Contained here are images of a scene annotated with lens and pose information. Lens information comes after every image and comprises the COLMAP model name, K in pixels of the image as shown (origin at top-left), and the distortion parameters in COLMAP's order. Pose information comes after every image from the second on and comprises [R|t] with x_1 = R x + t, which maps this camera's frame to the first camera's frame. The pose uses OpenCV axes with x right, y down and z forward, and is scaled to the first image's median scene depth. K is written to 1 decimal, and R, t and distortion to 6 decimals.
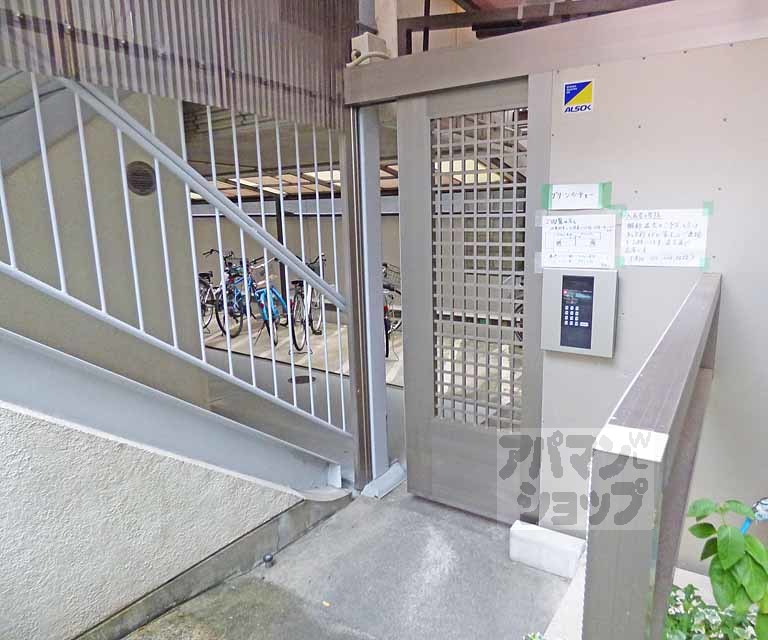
lens RADIAL K [[559.8, 0, 384.0], [0, 559.8, 320.0], [0, 0, 1]] dist [-0.007460, -0.004286]
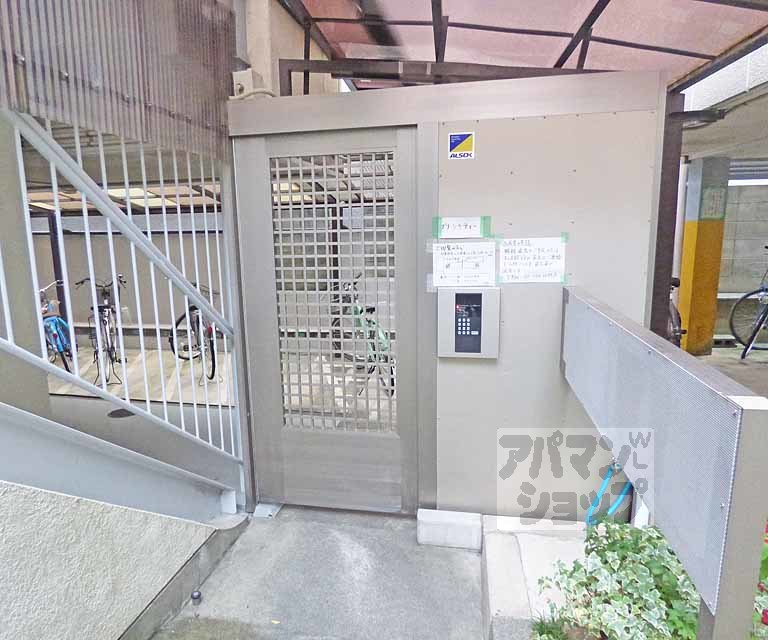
lens RADIAL K [[550.2, 0, 384.0], [0, 550.2, 320.0], [0, 0, 1]] dist [0.000524, -0.000893]
pose [[0.933321, -0.067772, 0.352589, -0.229770], [0.075897, 0.997073, -0.009253, -0.022692], [-0.350930, 0.035397, 0.935733, -0.039122]]
